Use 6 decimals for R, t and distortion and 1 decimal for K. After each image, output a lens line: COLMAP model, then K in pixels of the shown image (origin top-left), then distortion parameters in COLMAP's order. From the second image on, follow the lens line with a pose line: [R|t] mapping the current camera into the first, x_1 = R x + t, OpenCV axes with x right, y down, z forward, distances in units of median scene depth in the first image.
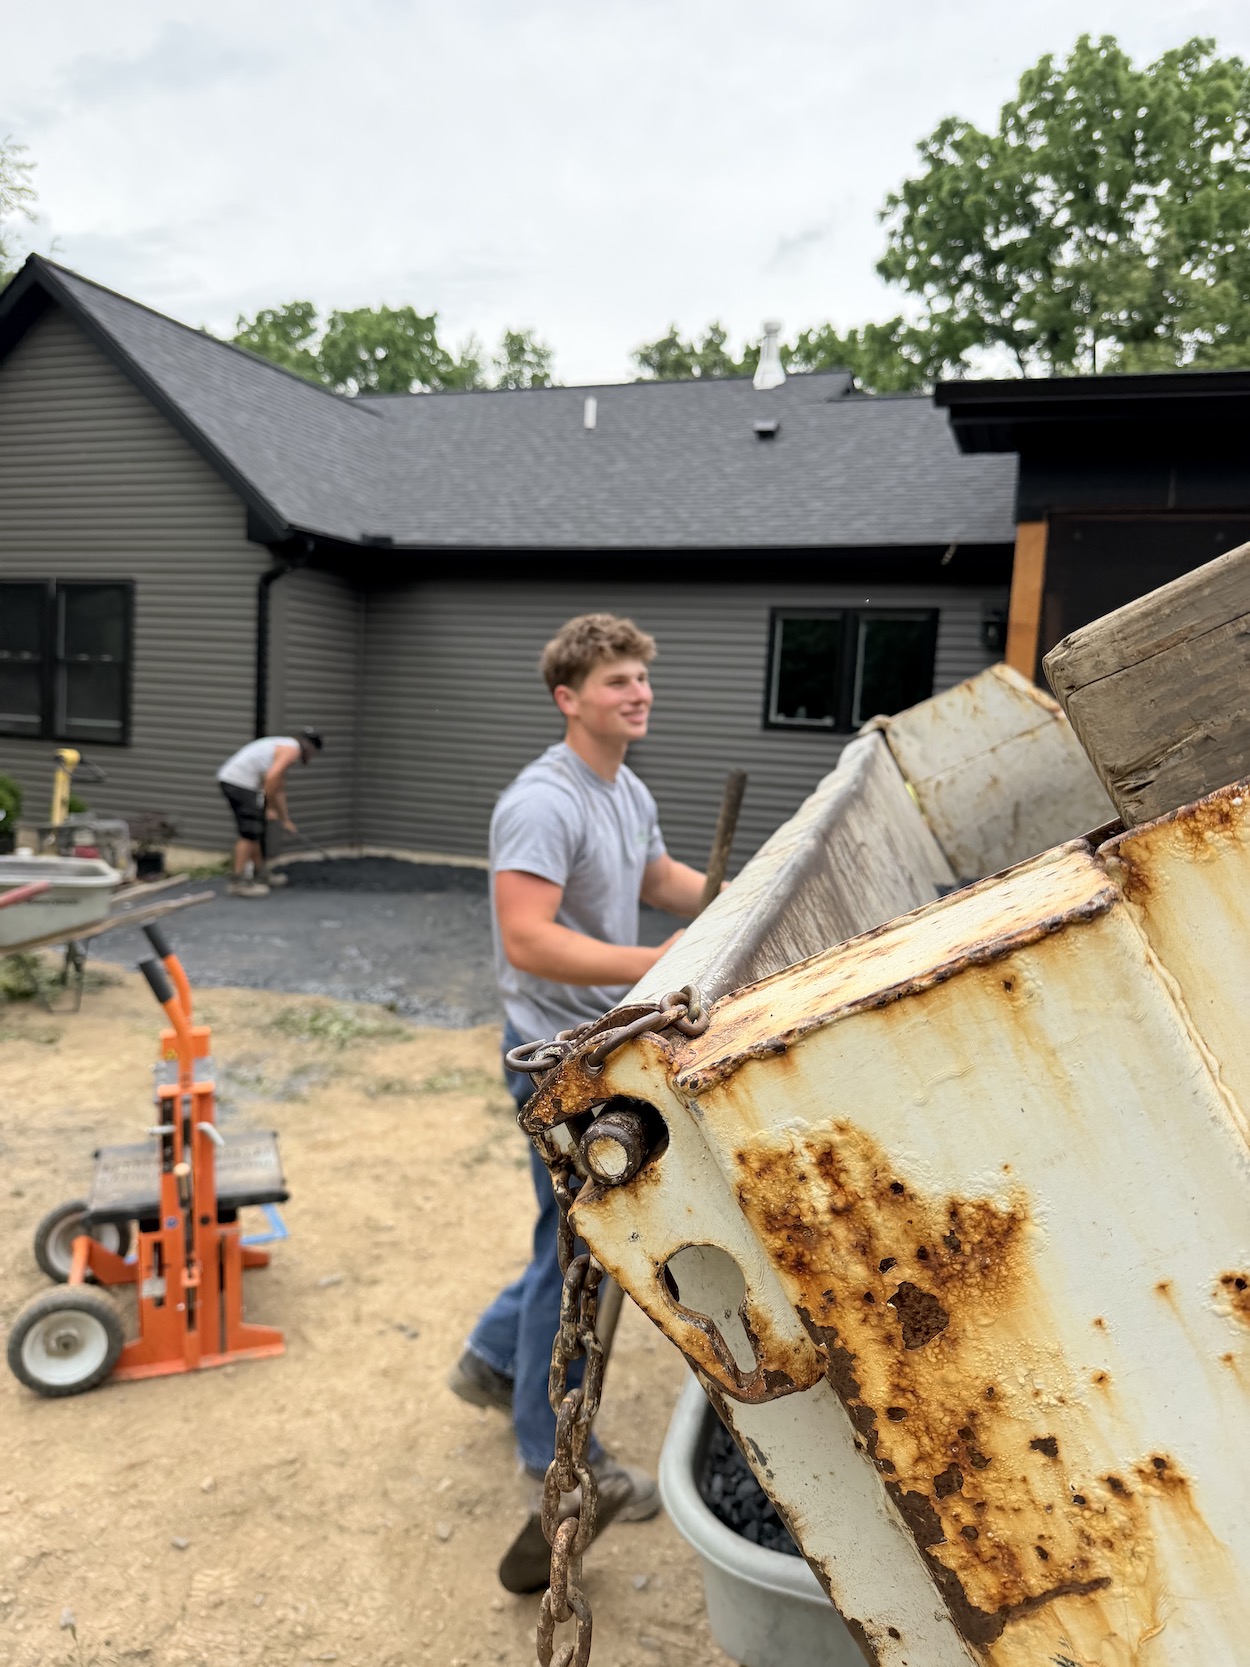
lens RADIAL K [[1162.0, 0, 633.6], [0, 1162.0, 822.8], [0, 0, 1]] dist [-0.008572, -0.007999]
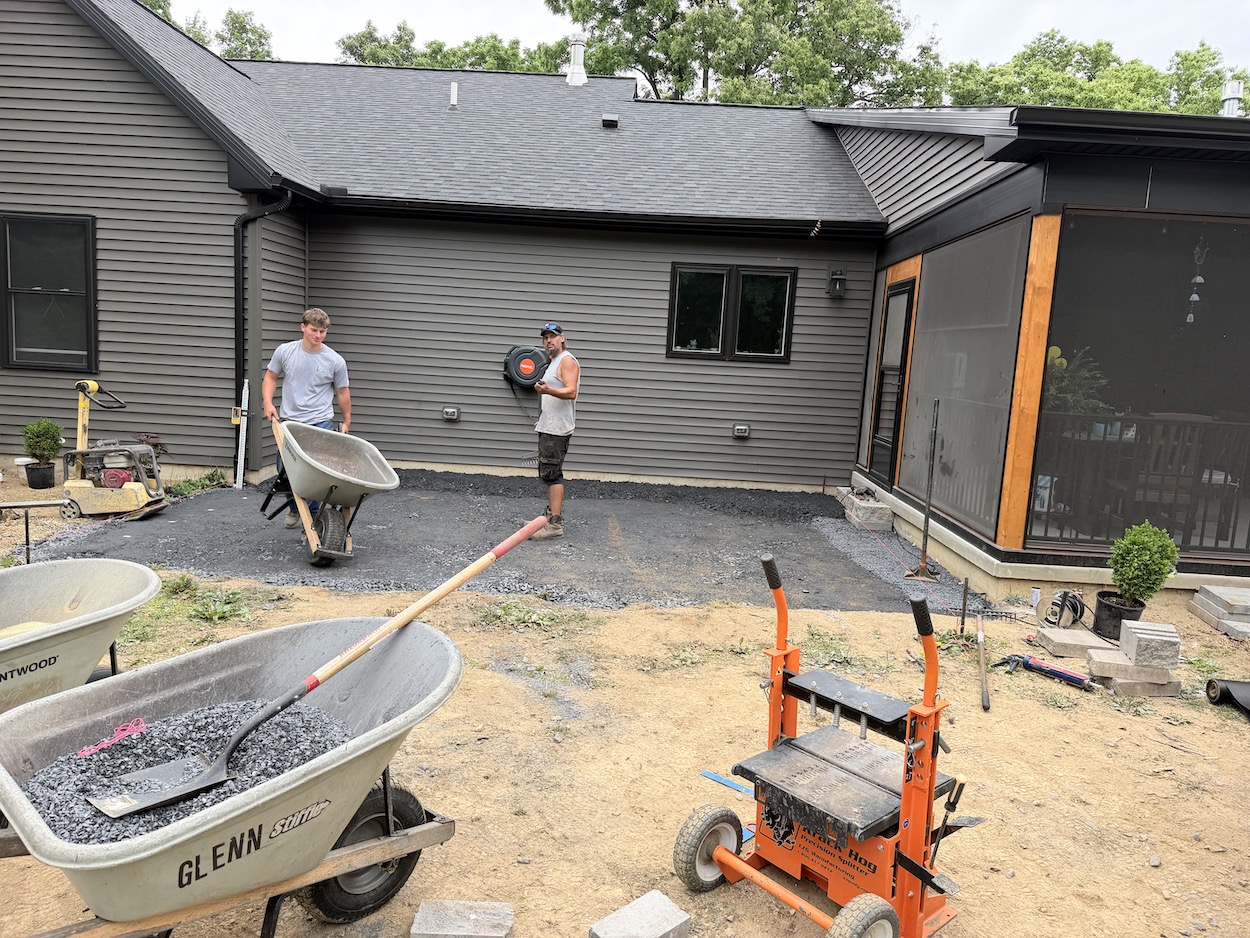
lens RADIAL K [[871.3, 0, 627.9], [0, 871.3, 480.4], [0, 0, 1]] dist [-0.008572, -0.007999]
pose [[0.948227, -0.045938, 0.314255, -0.239035], [0.024102, 0.997039, 0.073022, -0.014228], [-0.316679, -0.061667, 0.946526, 0.075026]]
